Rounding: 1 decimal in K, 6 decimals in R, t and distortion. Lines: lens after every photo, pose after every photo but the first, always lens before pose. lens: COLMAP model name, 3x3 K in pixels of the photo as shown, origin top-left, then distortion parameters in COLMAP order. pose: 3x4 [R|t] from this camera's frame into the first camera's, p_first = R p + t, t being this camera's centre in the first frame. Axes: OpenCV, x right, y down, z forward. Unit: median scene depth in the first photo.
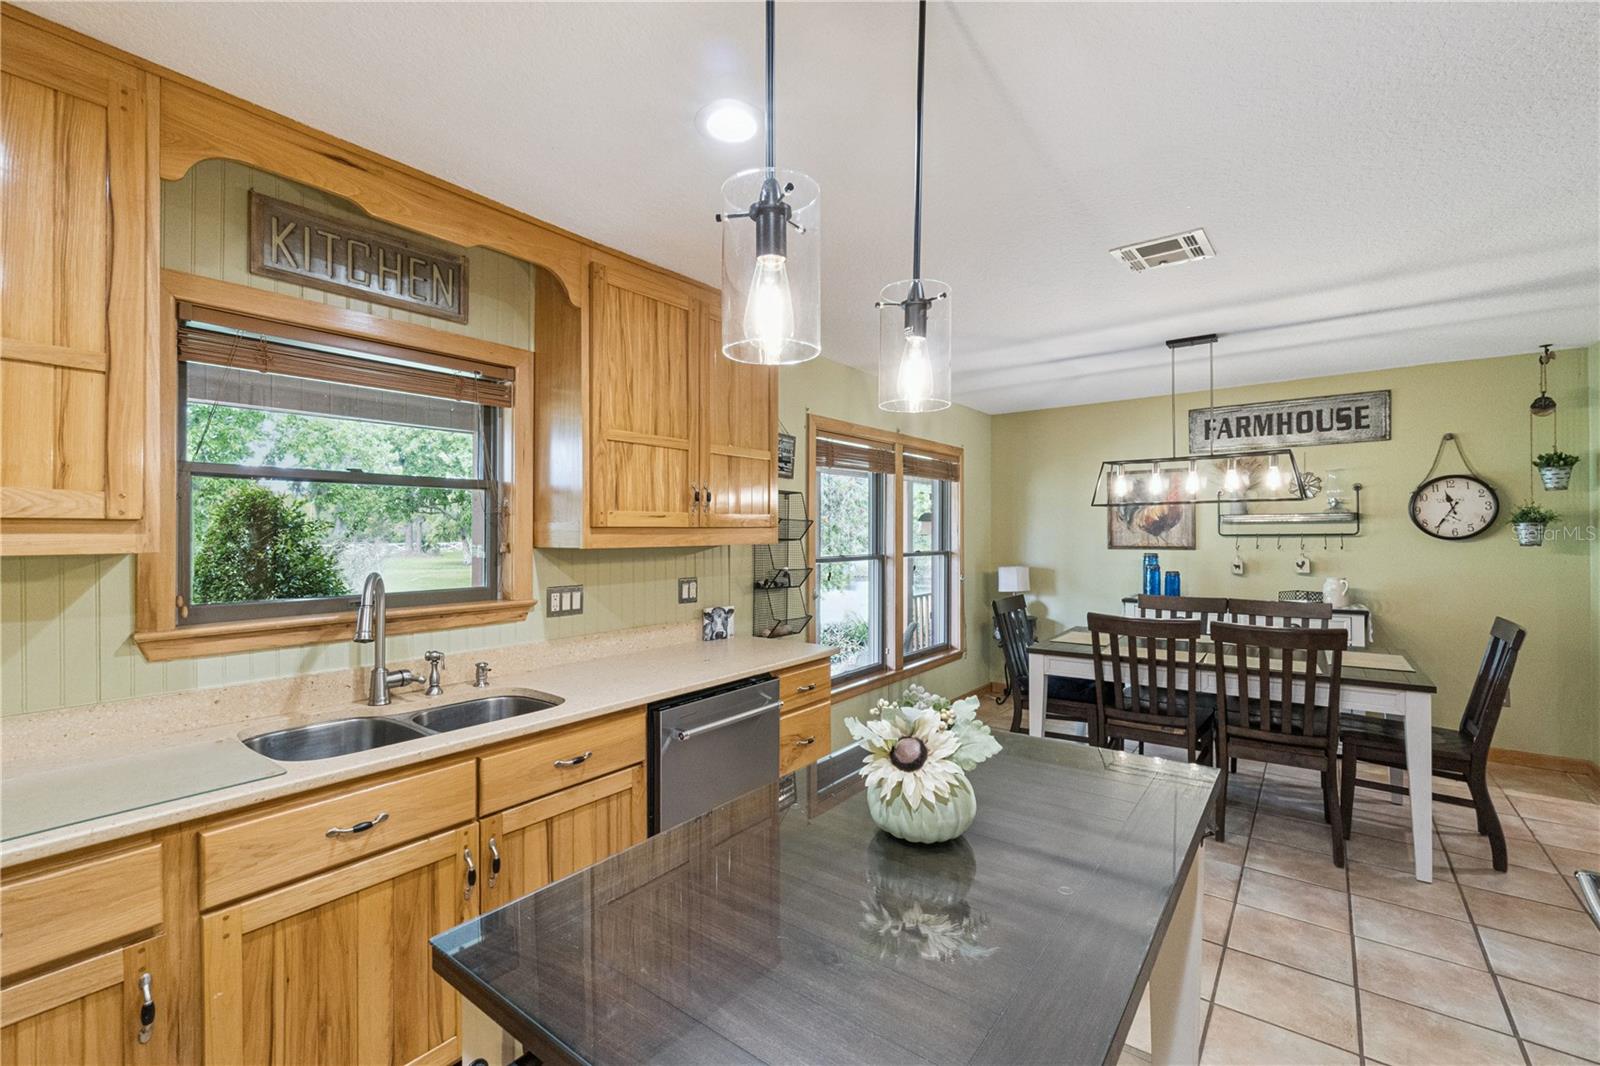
lens RADIAL K [[682.3, 0, 796.4], [0, 682.3, 529.7], [0, 0, 1]] dist [-0.007603, 0.000568]
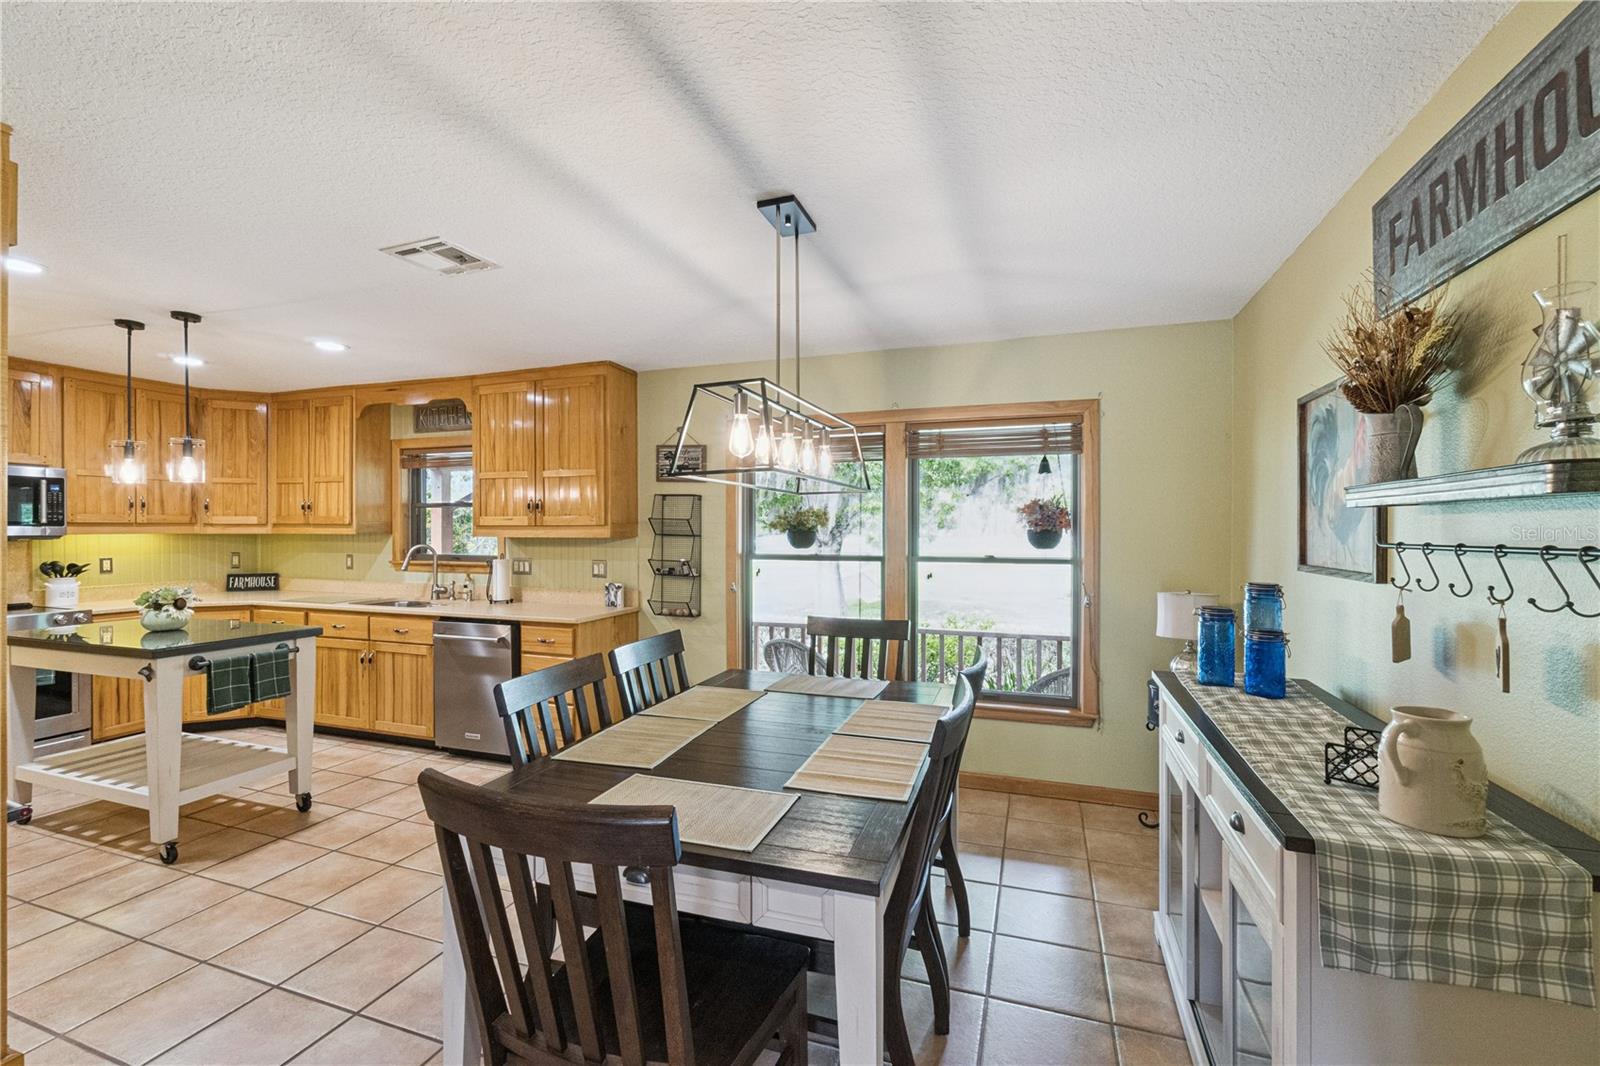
lens RADIAL K [[682.3, 0, 796.4], [0, 682.3, 529.7], [0, 0, 1]] dist [-0.007603, 0.000568]
pose [[0.308310, 0.006509, -0.951264, 1.627558], [0.000329, 0.999976, 0.006949, -0.005123], [0.951286, -0.002455, 0.308300, 1.152612]]
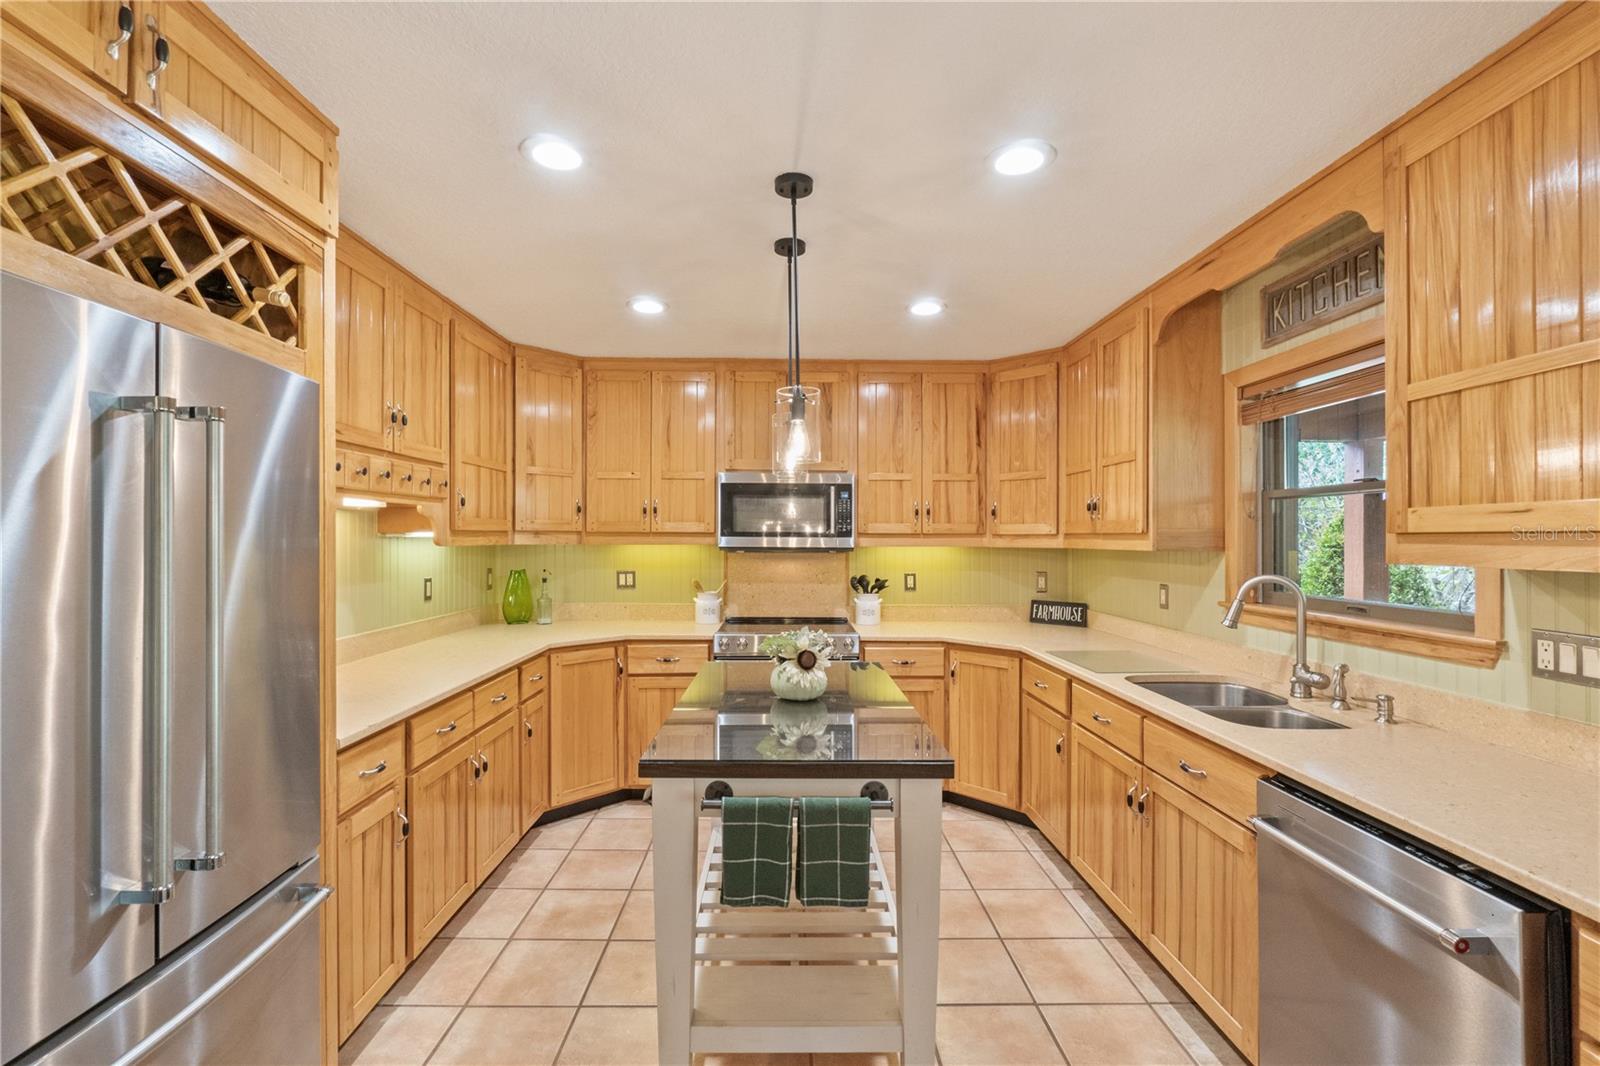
lens RADIAL K [[691.1, 0, 795.7], [0, 691.1, 538.0], [0, 0, 1]] dist [-0.000676, -0.000088]
pose [[-0.781555, 0.000133, -0.623836, 0.563907], [0.001540, 0.999997, -0.001716, 0.001098], [0.623834, -0.002302, -0.781553, 1.065149]]
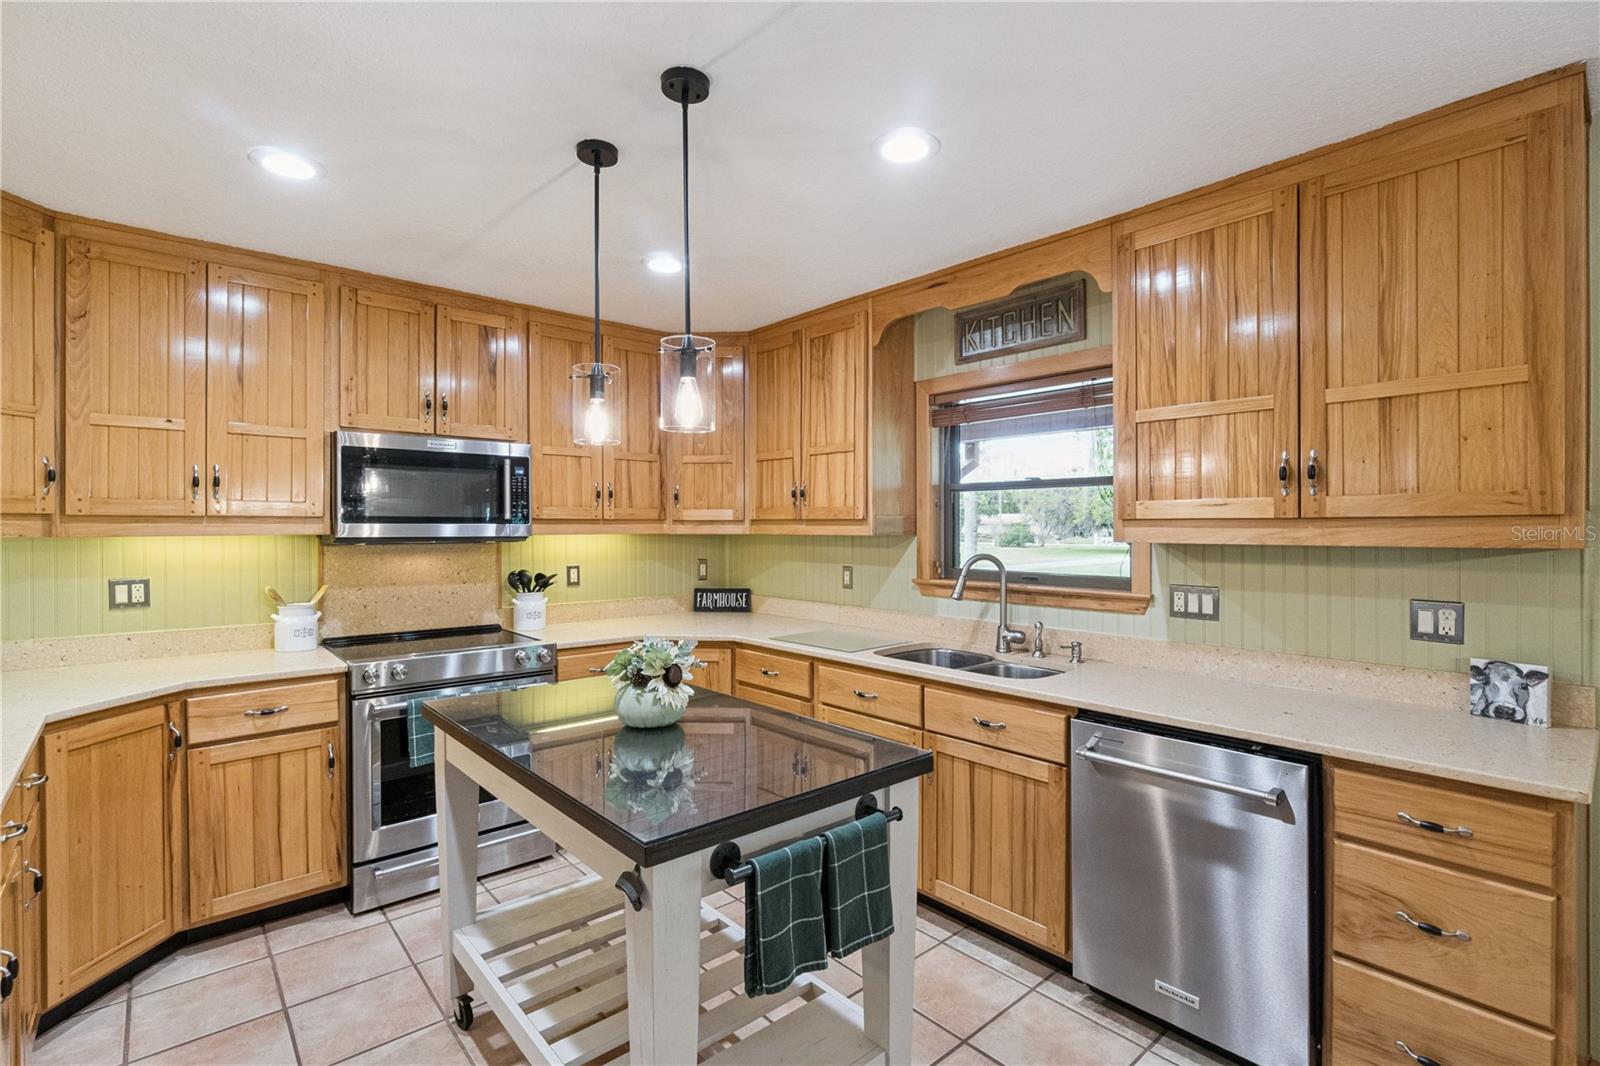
lens RADIAL K [[738.4, 0, 801.0], [0, 738.4, 527.3], [0, 0, 1]] dist [-0.006370, -0.000126]
pose [[-0.190713, 0.004692, -0.981635, 0.712104], [0.004695, 0.999982, 0.003868, 0.000582], [0.981635, -0.003871, -0.190732, 0.691536]]
